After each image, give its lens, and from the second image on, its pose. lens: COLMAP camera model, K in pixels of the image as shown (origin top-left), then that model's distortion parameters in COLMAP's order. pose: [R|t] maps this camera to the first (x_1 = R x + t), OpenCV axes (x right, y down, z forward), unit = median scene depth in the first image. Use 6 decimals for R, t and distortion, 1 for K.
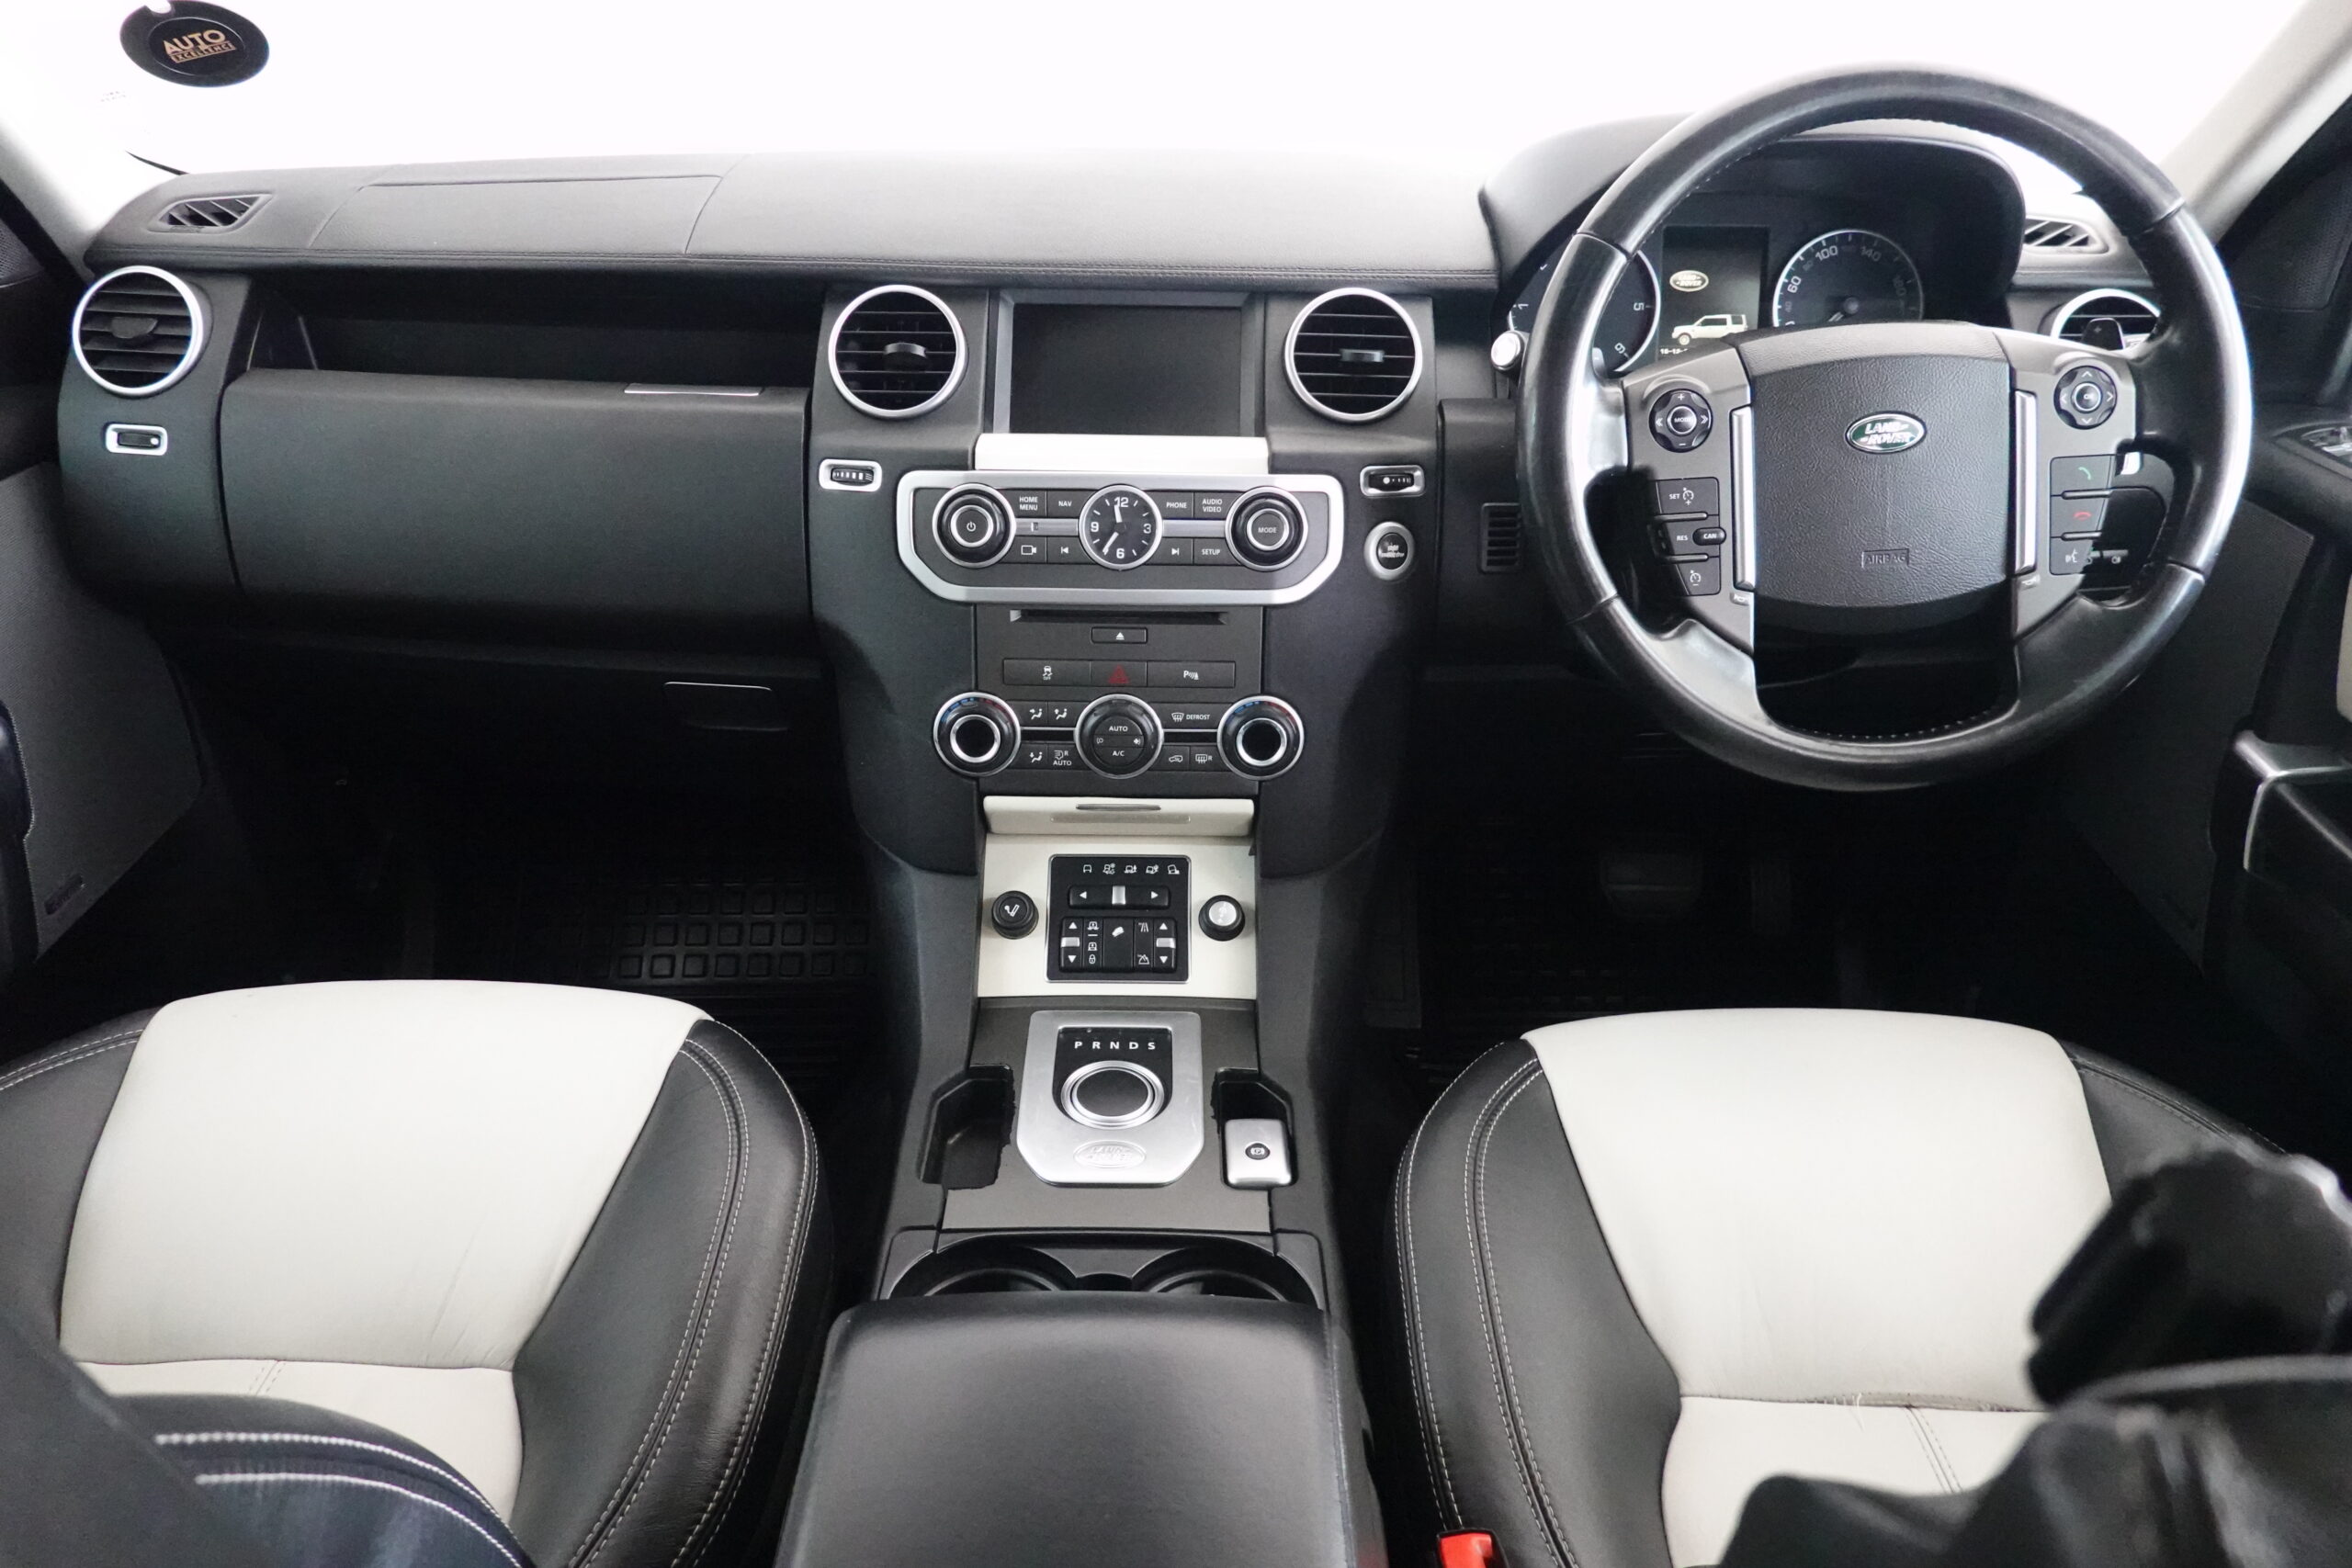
lens RADIAL K [[1585.2, 0, 1176.0], [0, 1585.2, 784.0], [0, 0, 1]] dist [0.001509, 0.009412]
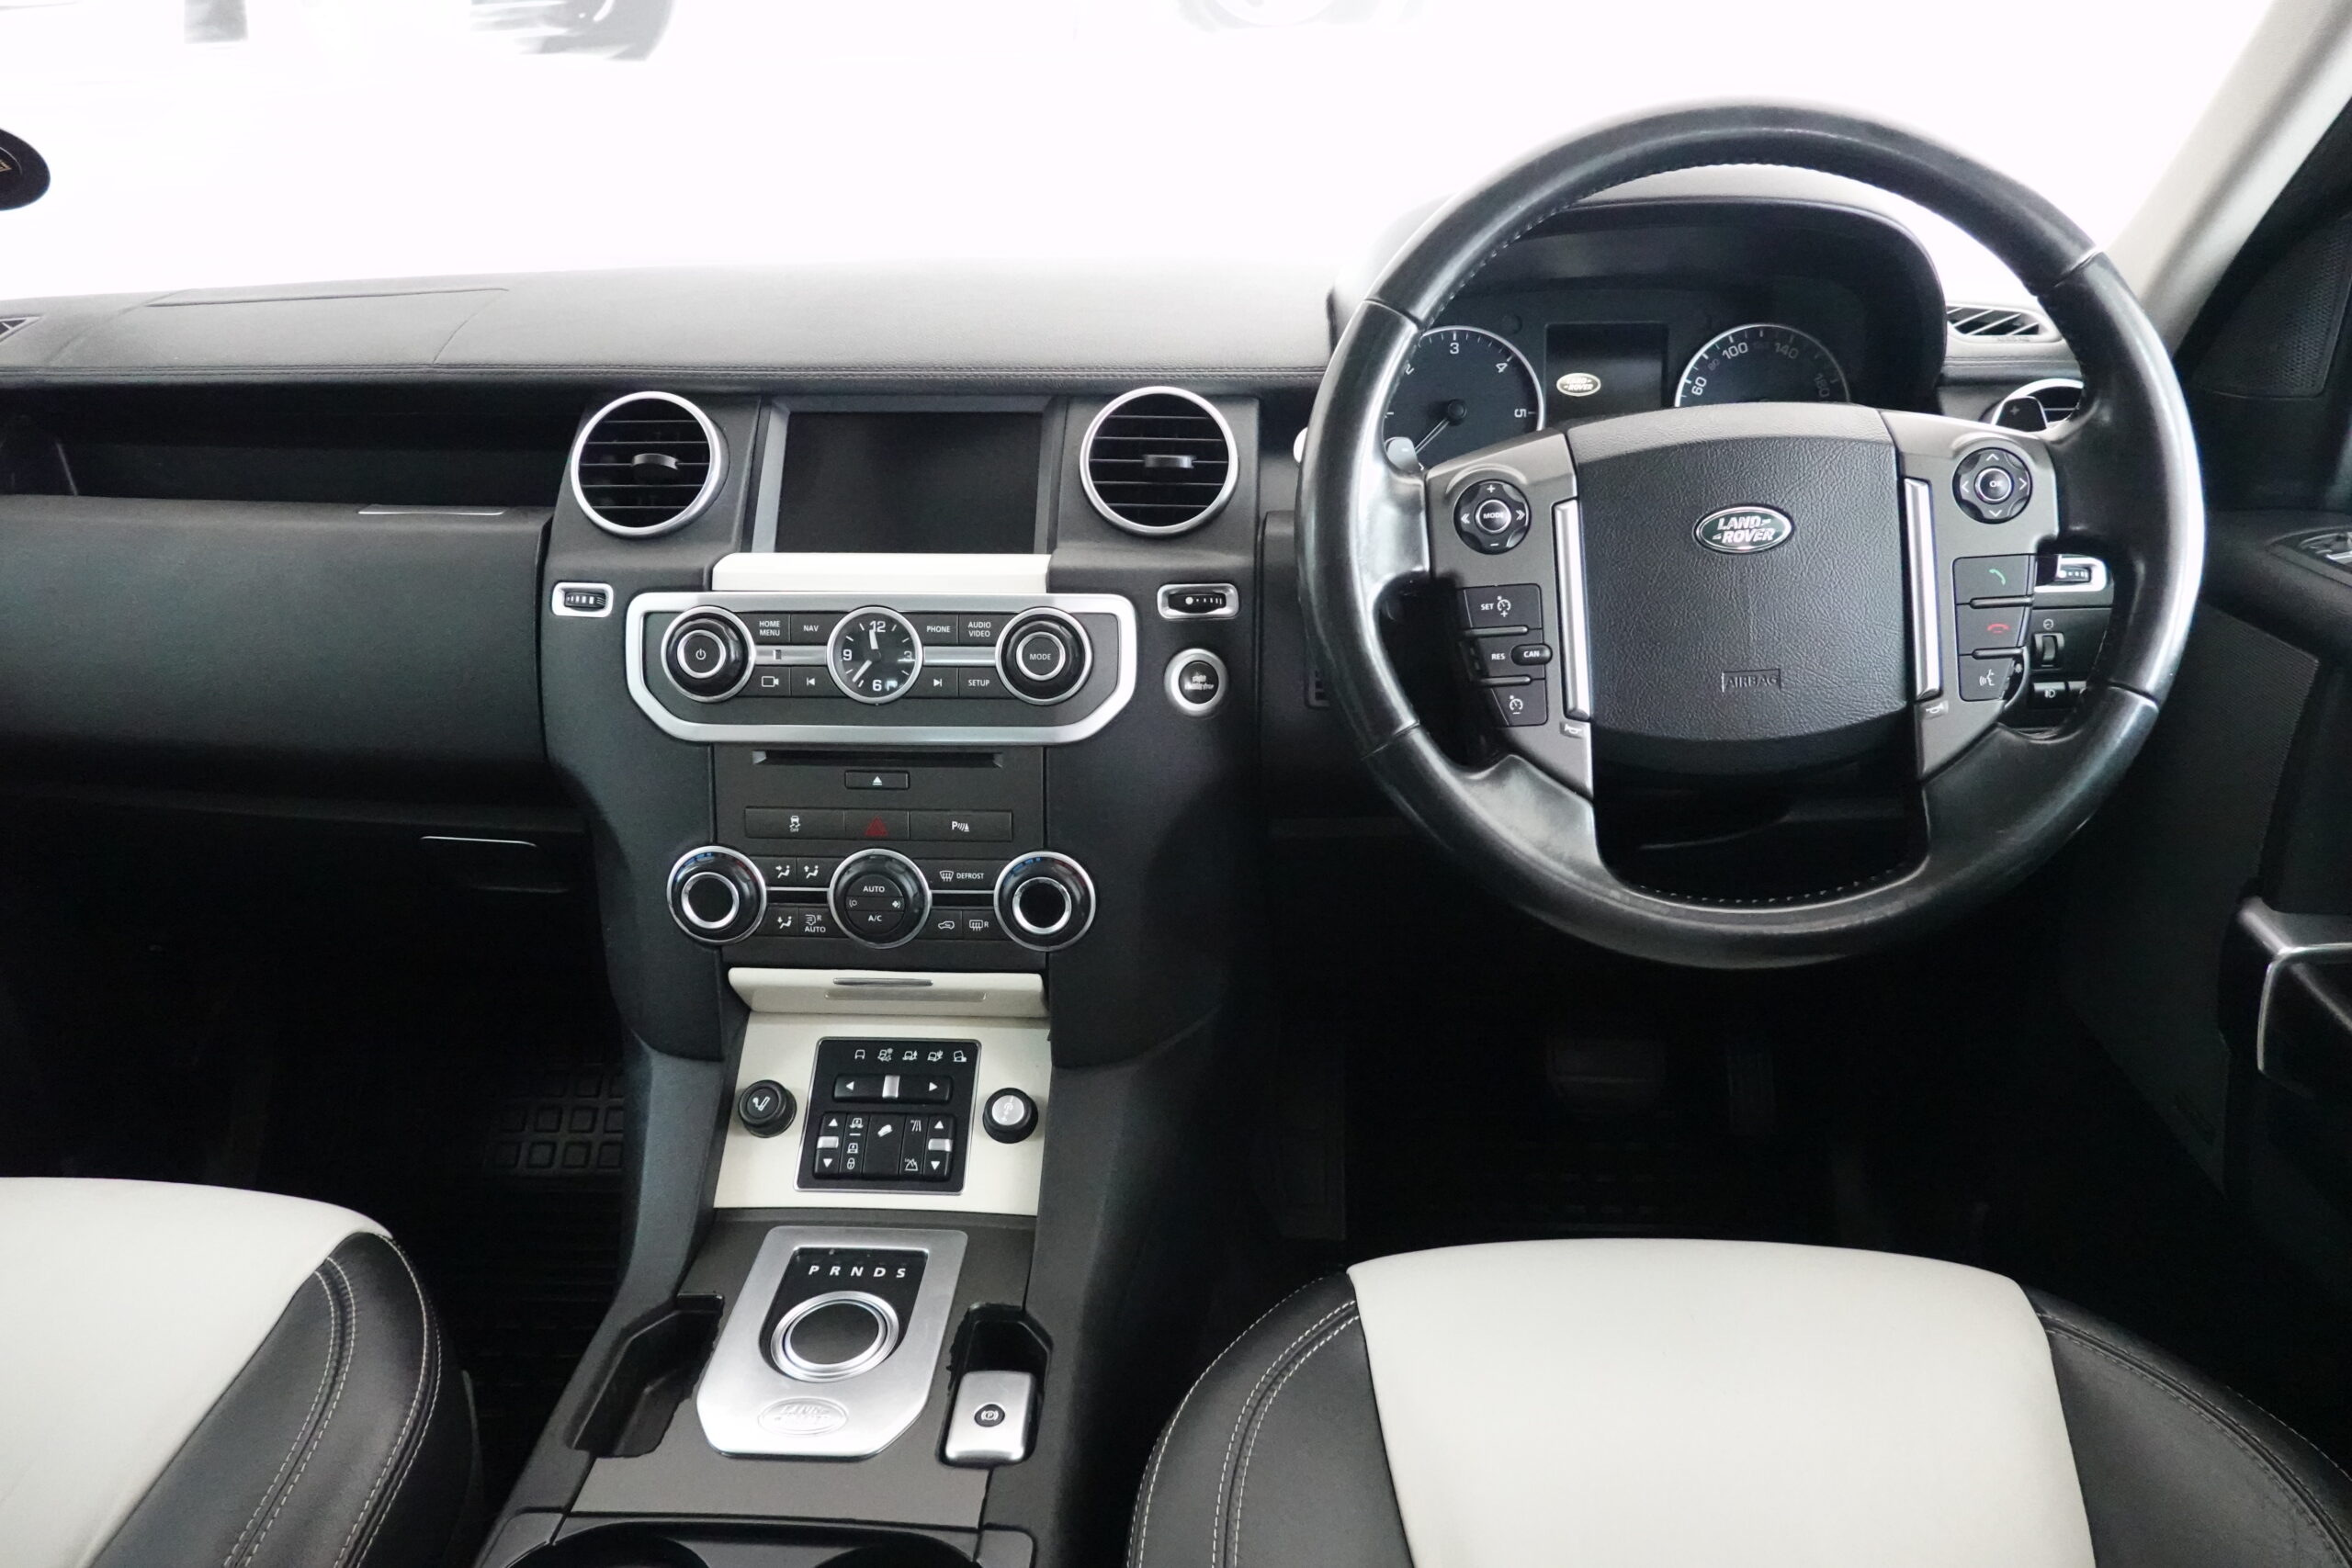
lens RADIAL K [[1585.2, 0, 1176.0], [0, 1585.2, 784.0], [0, 0, 1]] dist [0.001509, 0.009412]
pose [[0.998178, -0.000514, -0.060340, 0.178955], [-0.006086, 0.994008, -0.109138, 0.000968], [0.060034, 0.109306, 0.992194, 0.160209]]
